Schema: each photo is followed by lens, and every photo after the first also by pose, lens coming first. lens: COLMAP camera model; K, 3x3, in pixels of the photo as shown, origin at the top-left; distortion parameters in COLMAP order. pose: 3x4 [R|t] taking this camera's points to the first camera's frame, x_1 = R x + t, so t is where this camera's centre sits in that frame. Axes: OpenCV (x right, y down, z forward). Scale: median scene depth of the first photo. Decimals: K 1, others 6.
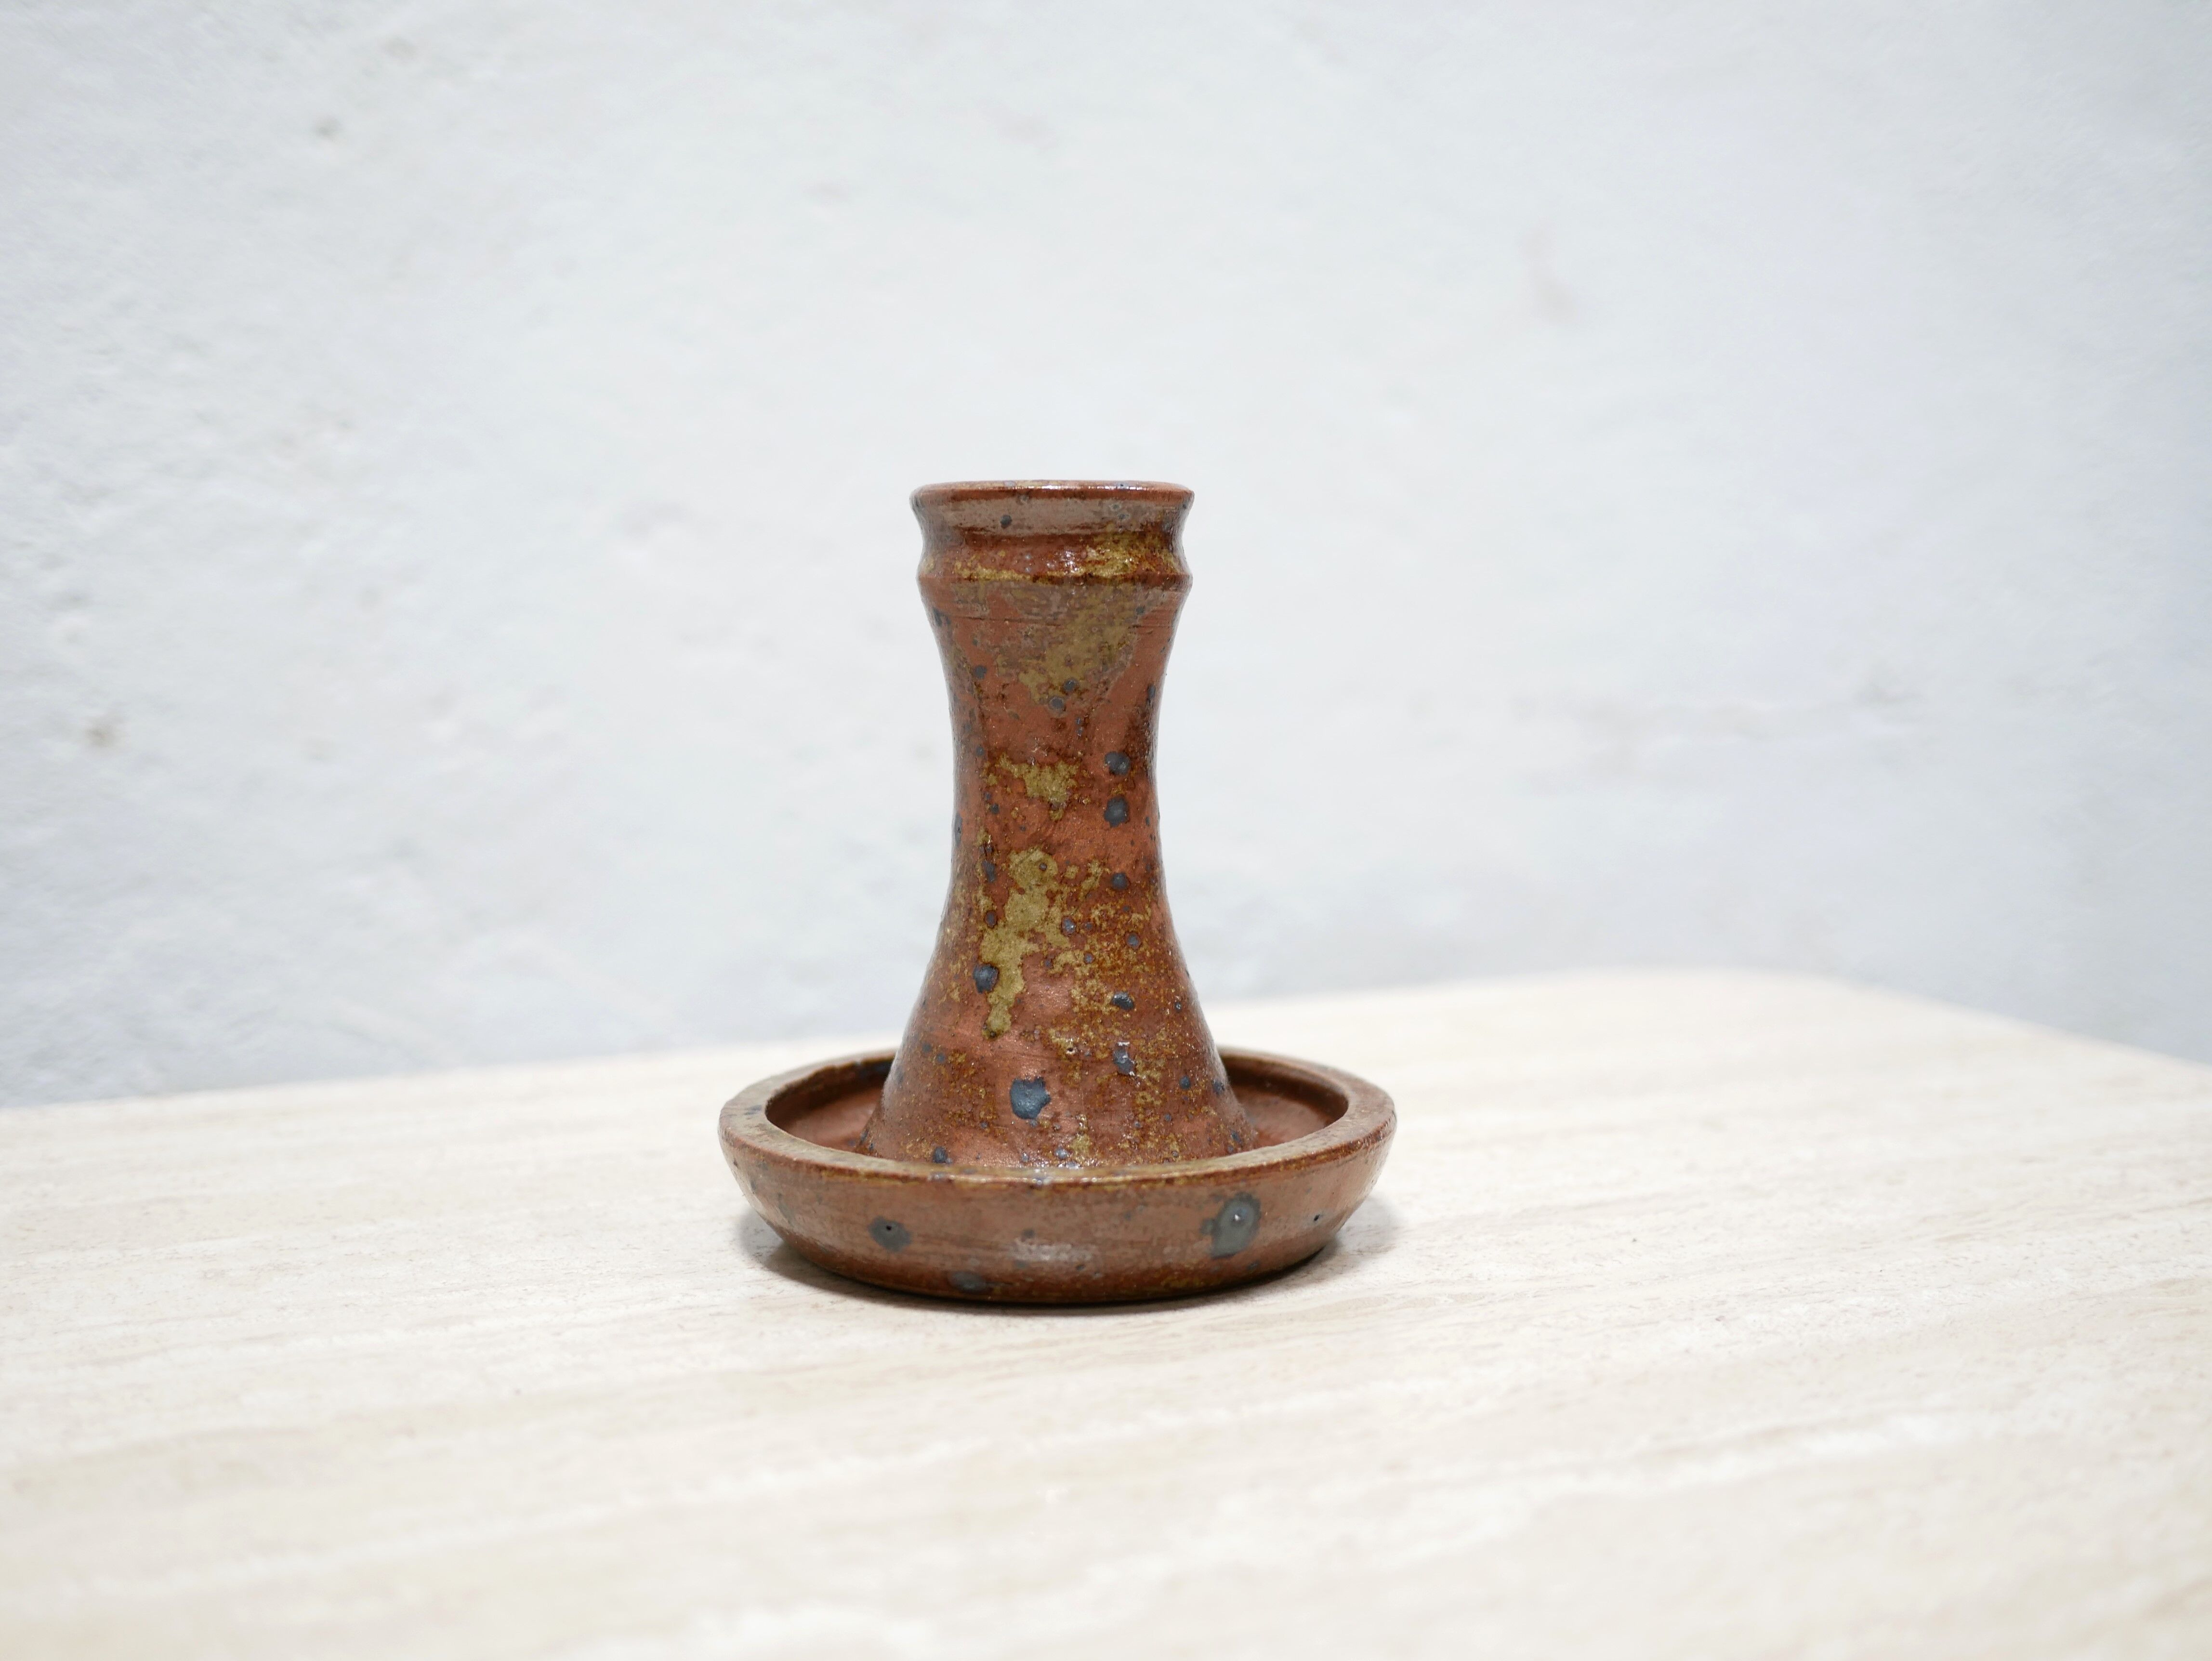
lens RADIAL K [[2540.9, 0, 1106.0], [0, 2540.9, 830.5], [0, 0, 1]] dist [-0.014883, -0.009192]
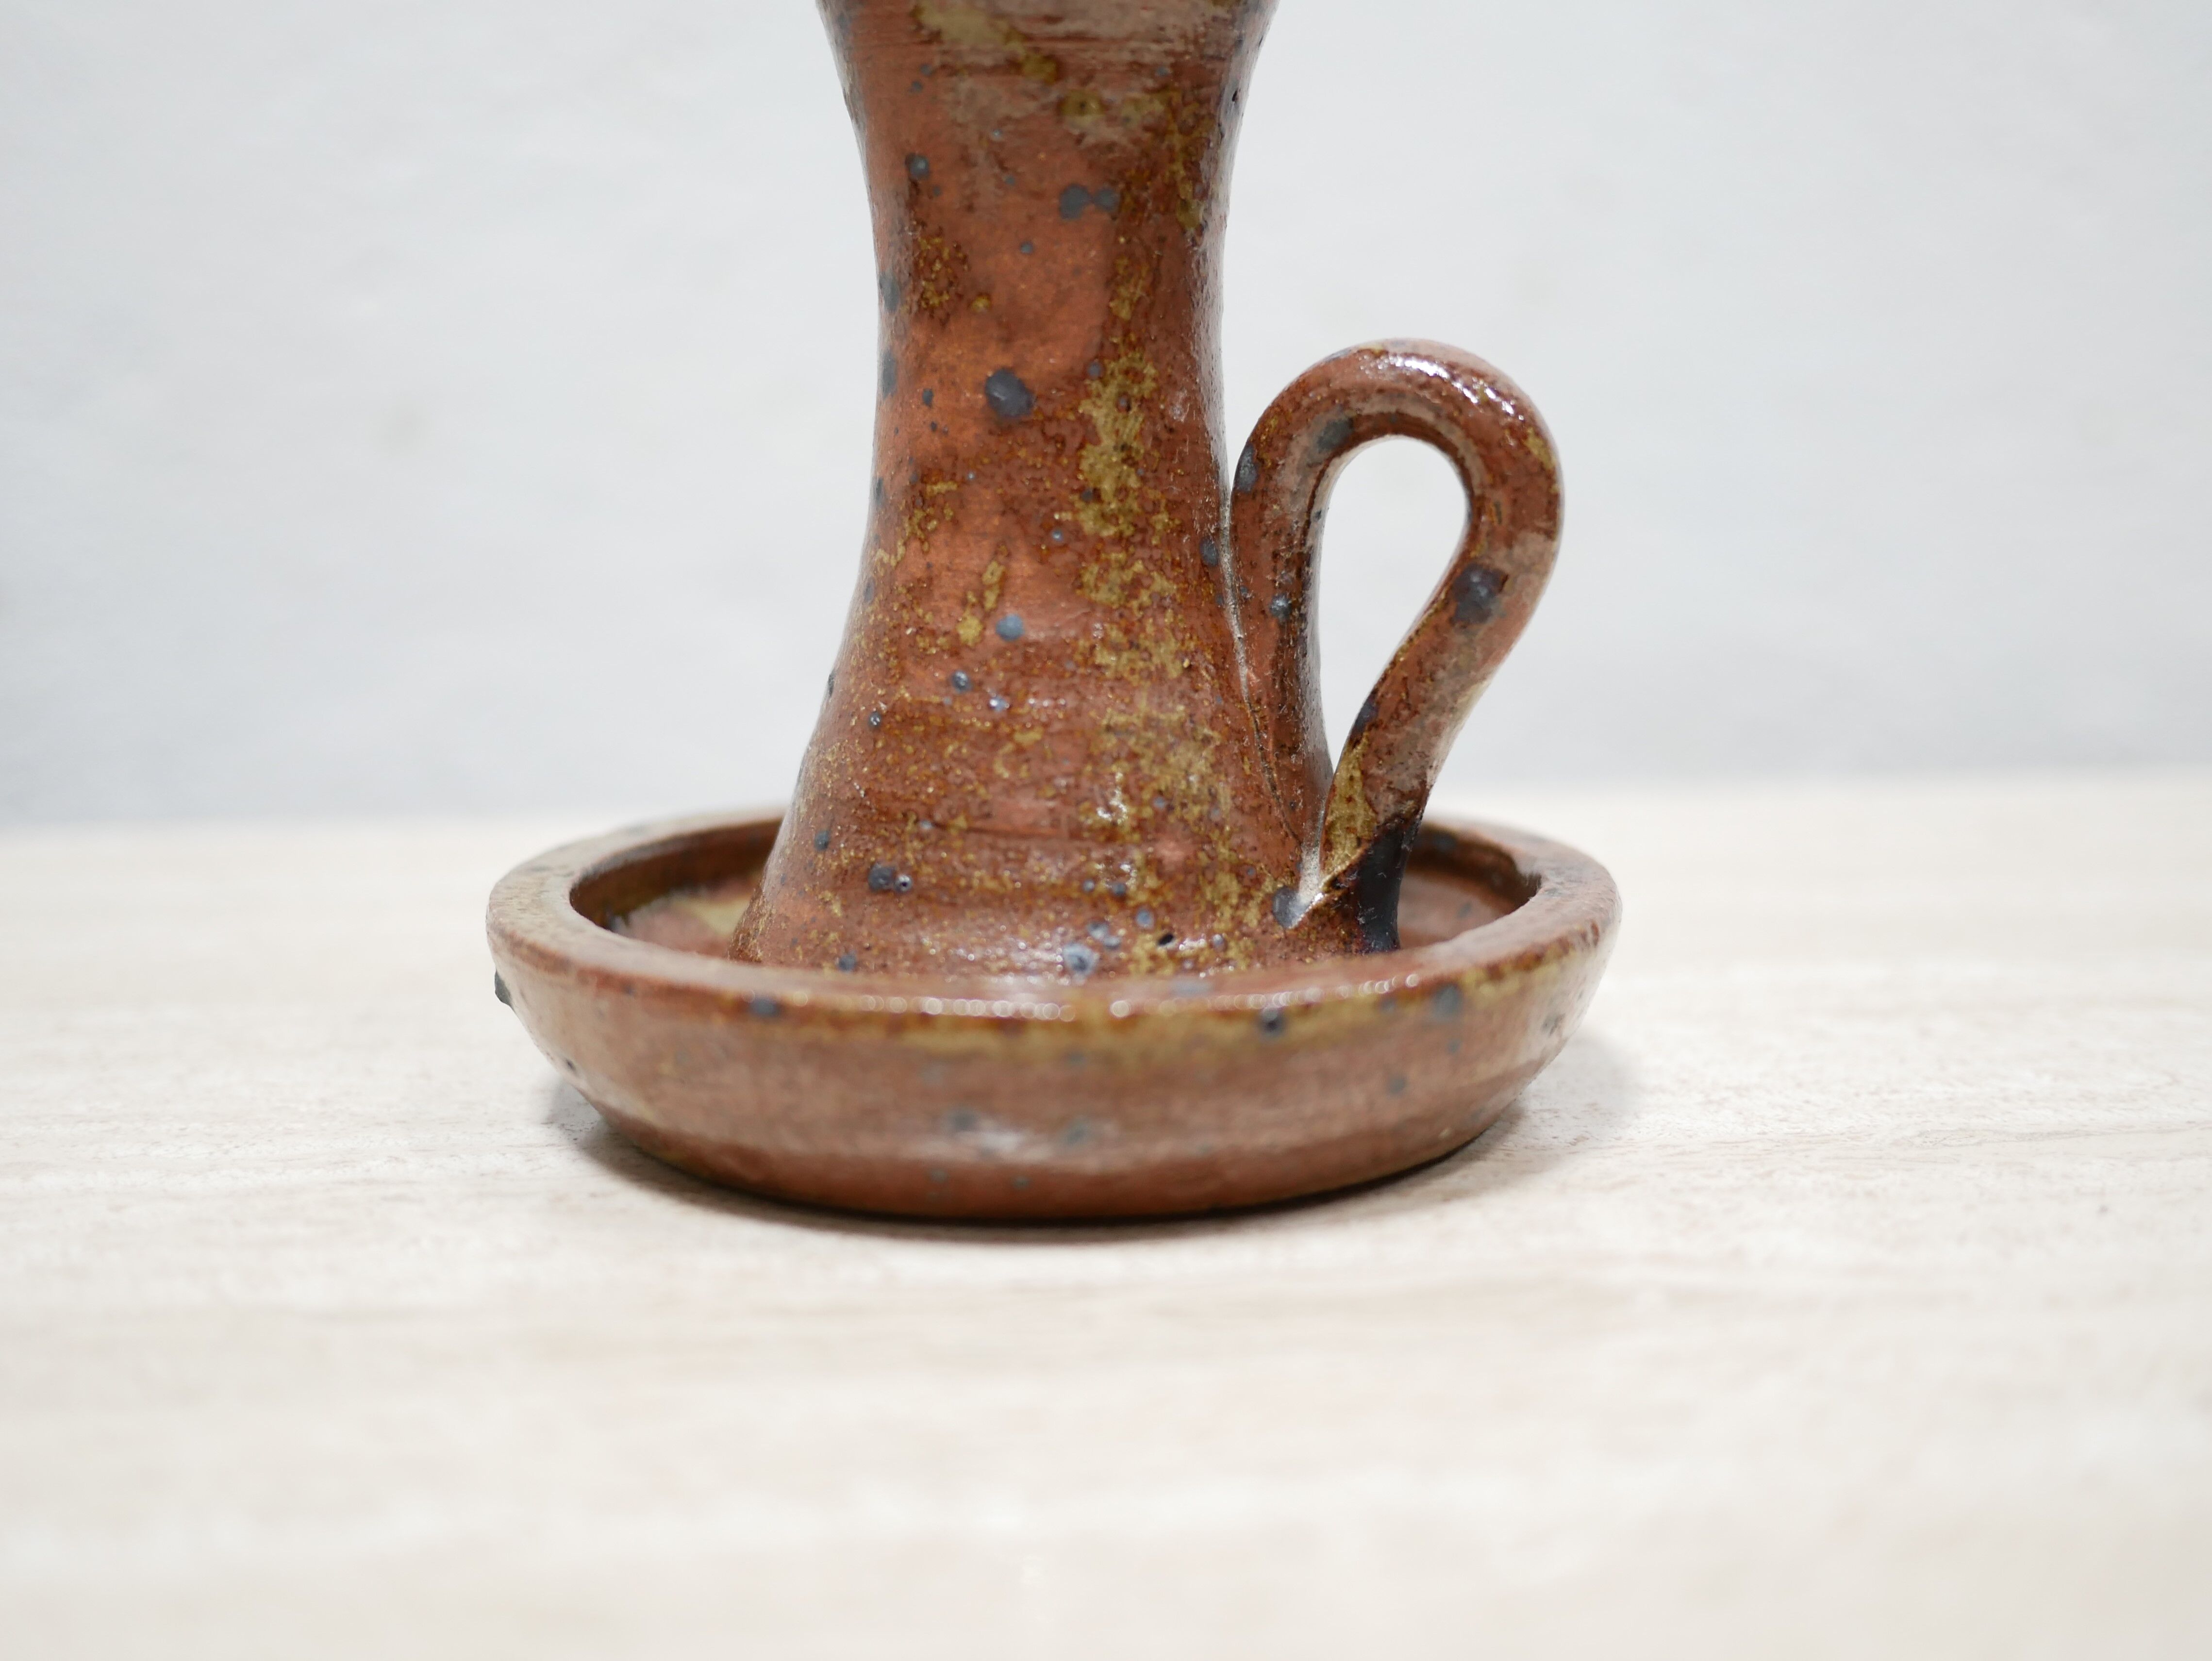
lens RADIAL K [[2582.7, 0, 1106.0], [0, 2582.7, 830.5], [0, 0, 1]] dist [-0.014983, 0.022007]
pose [[0.956193, 0.050149, -0.288410, 0.171667], [-0.030515, 0.996925, 0.072176, 0.054784], [0.291143, -0.060213, 0.954783, 0.466202]]
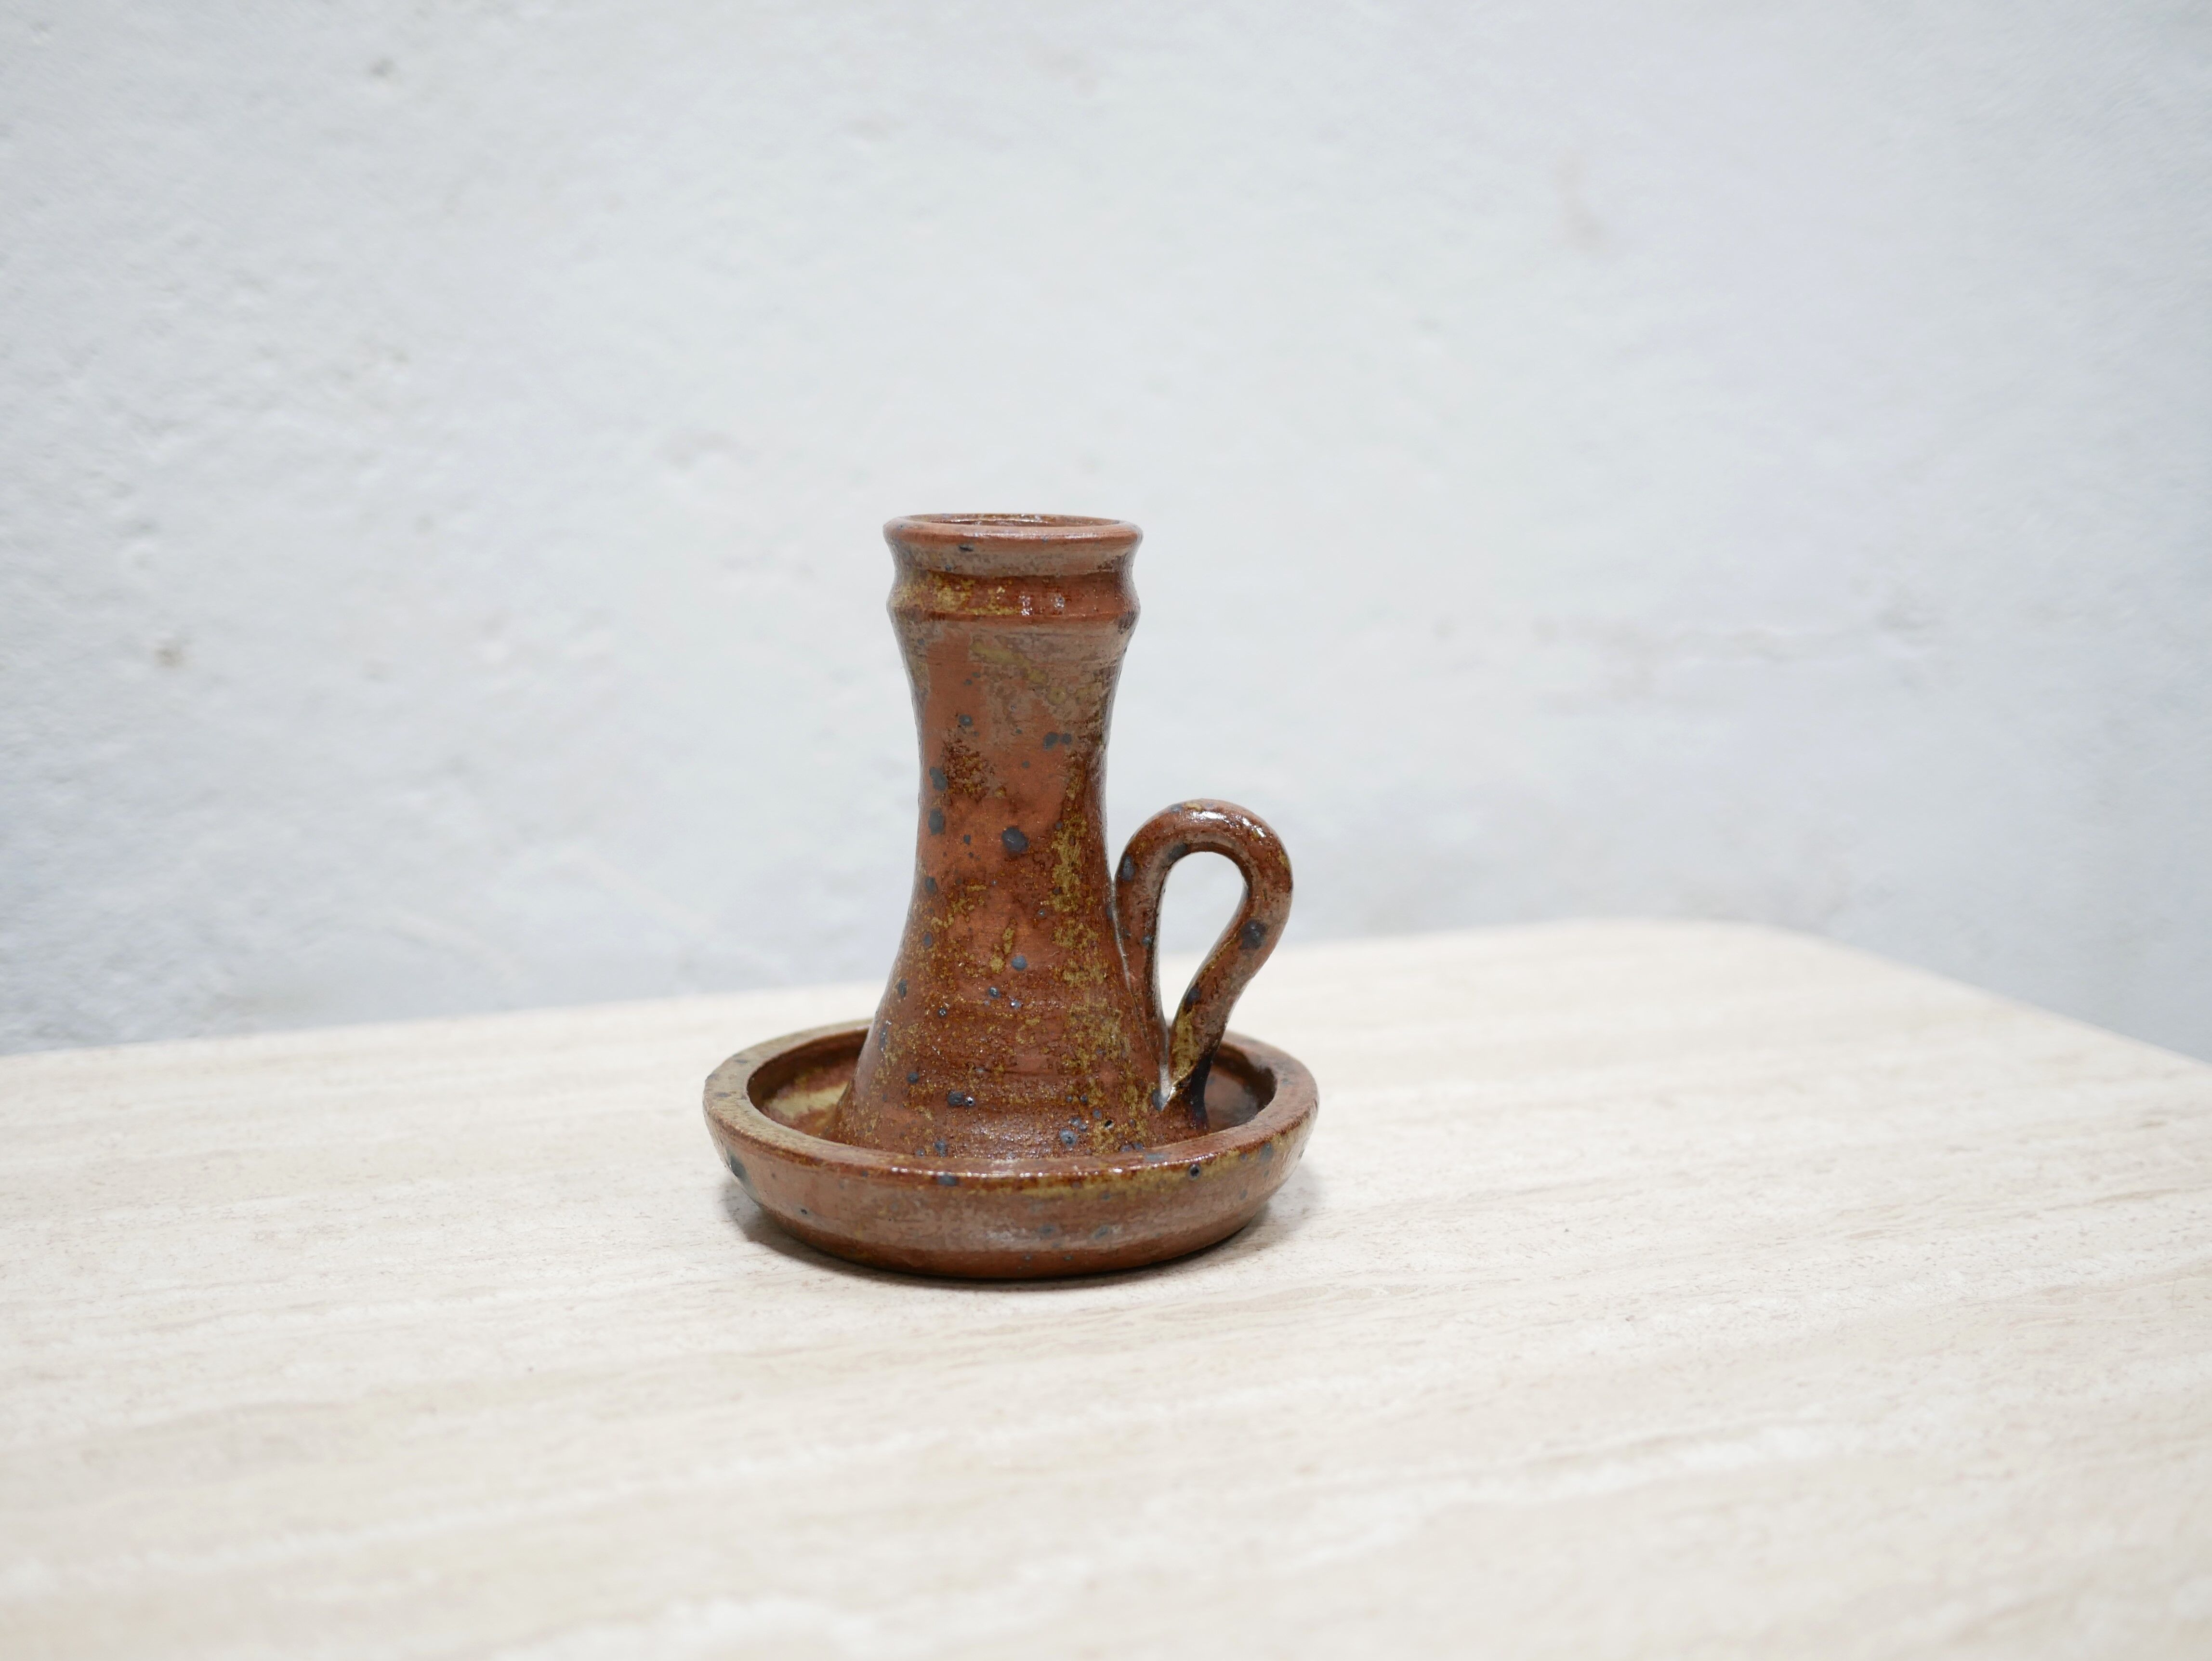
lens RADIAL K [[2538.2, 0, 1099.8], [0, 2538.2, 834.0], [0, 0, 1]] dist [-0.022976, 0.008904]
pose [[0.999397, 0.017846, -0.029788, 0.041406], [-0.015802, 0.997596, 0.067479, -0.081605], [0.030921, -0.066968, 0.997276, -0.075417]]
